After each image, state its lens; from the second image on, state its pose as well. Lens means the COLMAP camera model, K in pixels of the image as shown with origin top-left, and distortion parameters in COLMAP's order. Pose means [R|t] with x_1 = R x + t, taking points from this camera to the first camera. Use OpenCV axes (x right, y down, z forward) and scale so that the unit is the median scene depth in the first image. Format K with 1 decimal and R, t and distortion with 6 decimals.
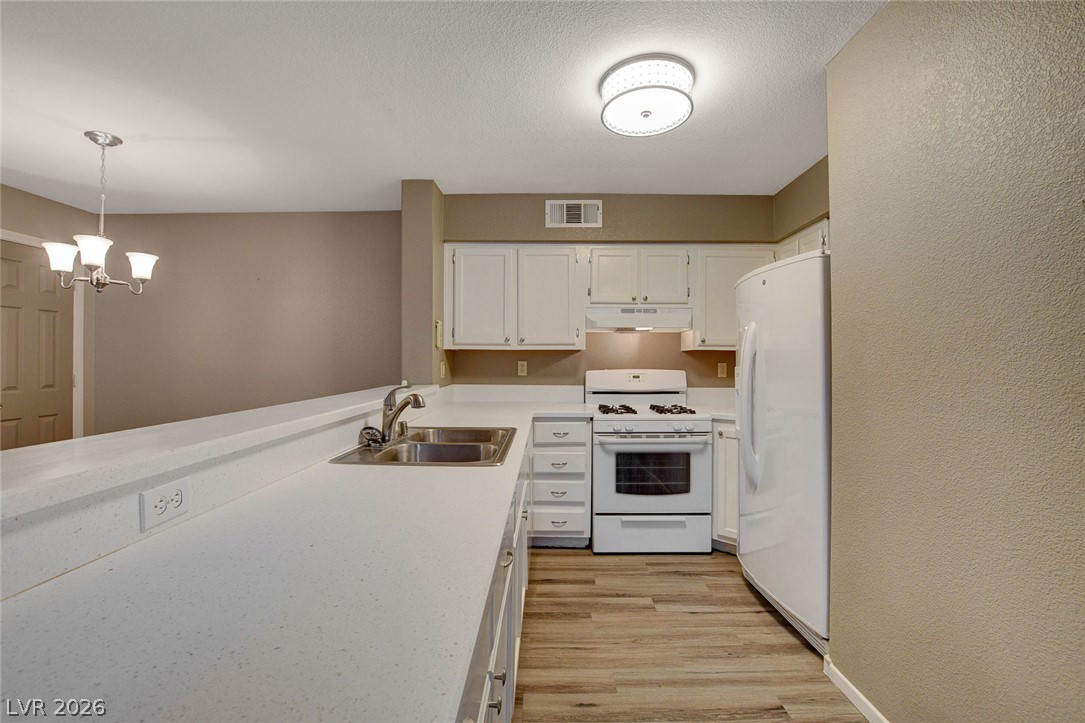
lens RADIAL K [[473.4, 0, 541.1], [0, 473.4, 359.4], [0, 0, 1]] dist [-0.029444, 0.006184]
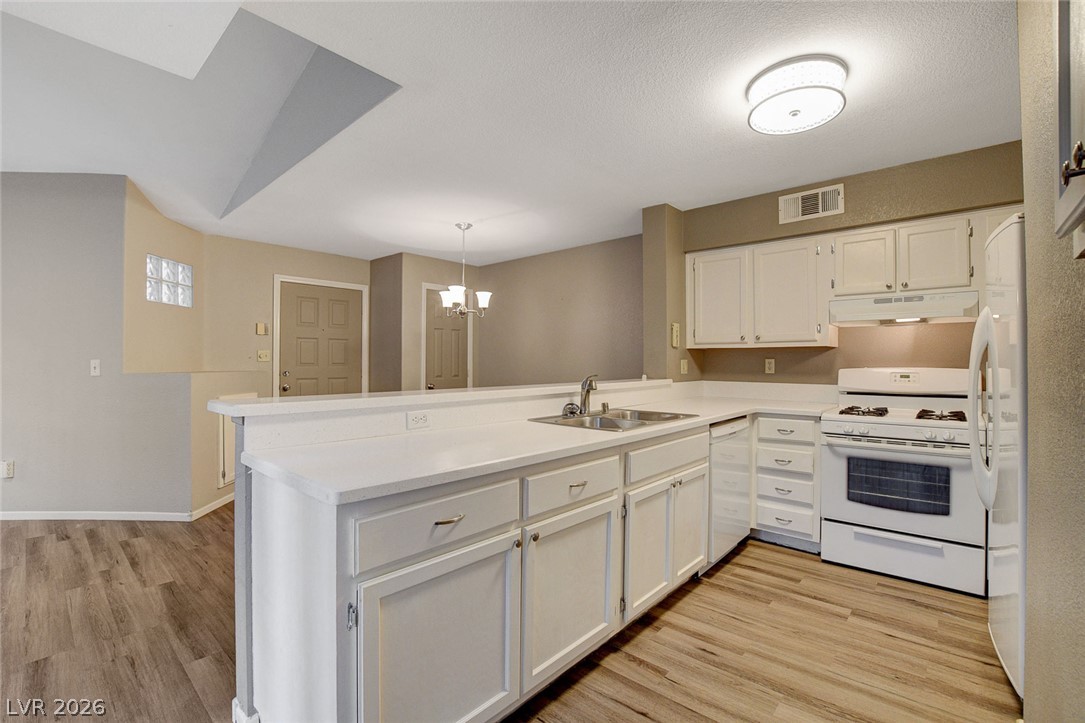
lens RADIAL K [[477.8, 0, 541.2], [0, 477.8, 359.6], [0, 0, 1]] dist [-0.036468, 0.005817]
pose [[0.751901, -0.004864, -0.659258, 0.306522], [0.001626, 0.999983, -0.005522, 0.011896], [0.659273, 0.003080, 0.751897, -0.083700]]
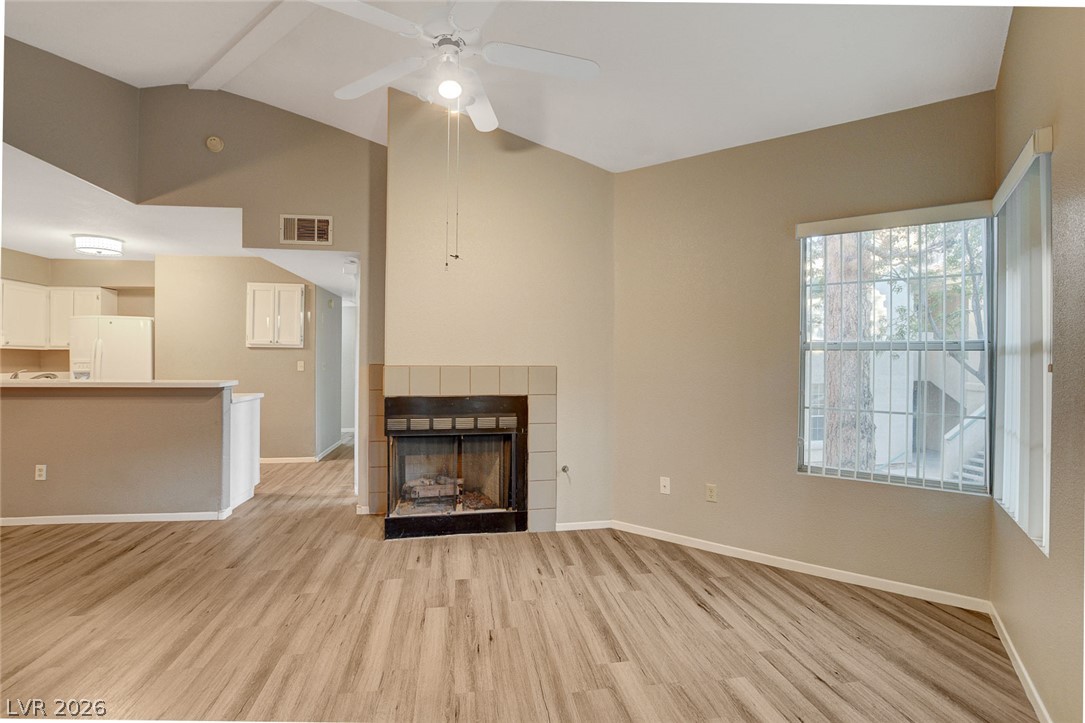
lens RADIAL K [[476.3, 0, 541.5], [0, 476.3, 357.8], [0, 0, 1]] dist [-0.037582, 0.005782]
pose [[-0.186640, -0.004449, 0.982418, -1.579301], [-0.013272, 0.999910, 0.002007, -0.016974], [-0.982339, -0.012664, -0.186682, -0.483073]]
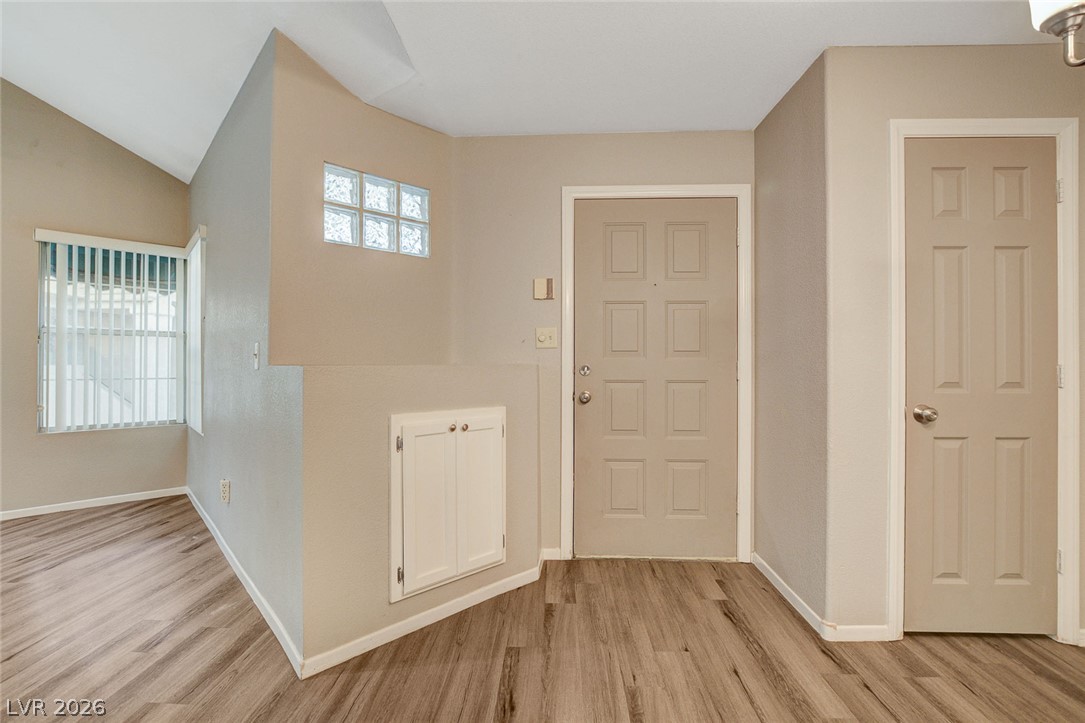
lens RADIAL K [[473.4, 0, 541.1], [0, 473.4, 359.4], [0, 0, 1]] dist [-0.029444, 0.006184]
pose [[-0.025054, -0.008188, -0.999653, -0.555592], [0.000760, 0.999966, -0.008210, 0.035800], [0.999686, -0.000965, -0.025047, 0.499492]]
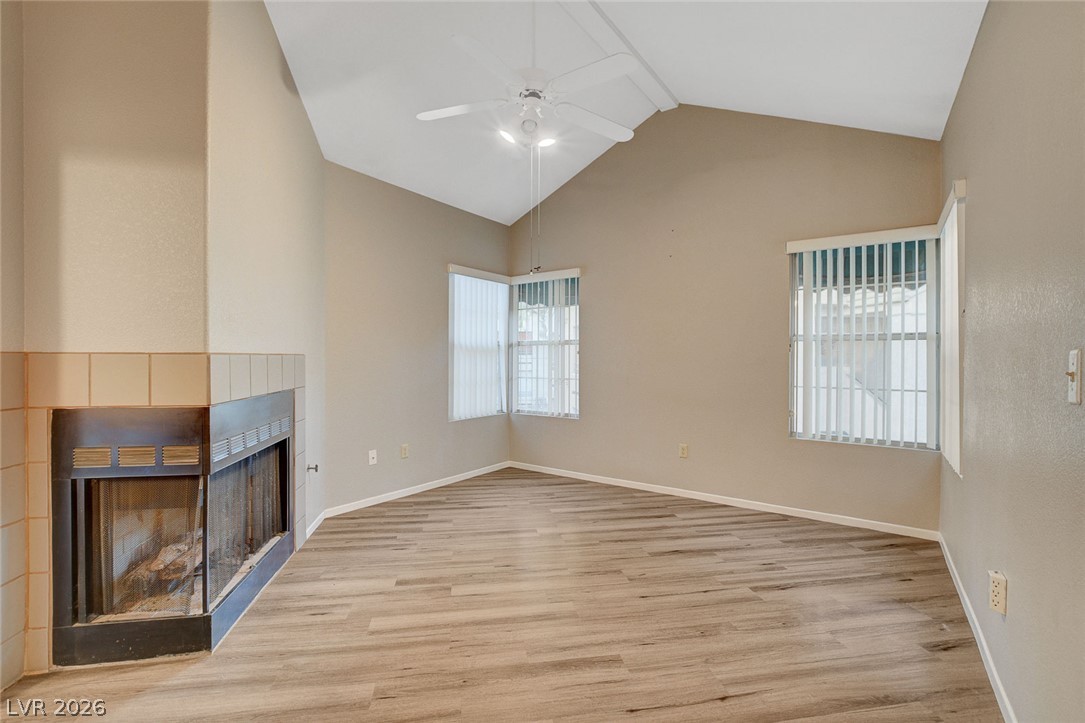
lens RADIAL K [[470.7, 0, 541.5], [0, 470.7, 360.0], [0, 0, 1]] dist [-0.018847, 0.005635]
pose [[-0.984718, -0.006017, -0.174054, -0.805895], [-0.005806, 0.999982, -0.001719, 0.014683], [0.174061, -0.000682, -0.984735, 0.320022]]
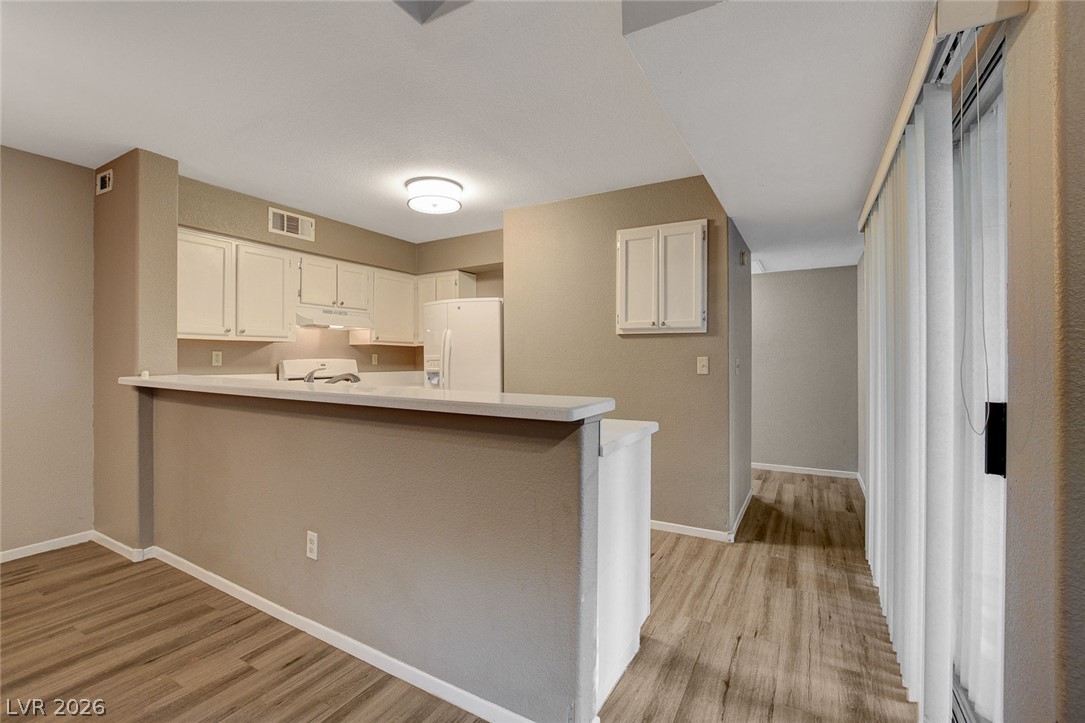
lens RADIAL K [[472.3, 0, 541.5], [0, 472.3, 358.1], [0, 0, 1]] dist [-0.025961, 0.004354]
pose [[0.482607, -0.002181, 0.875835, -0.688223], [-0.005149, 0.999973, 0.005327, 0.010929], [-0.875822, -0.007081, 0.482582, -0.101722]]
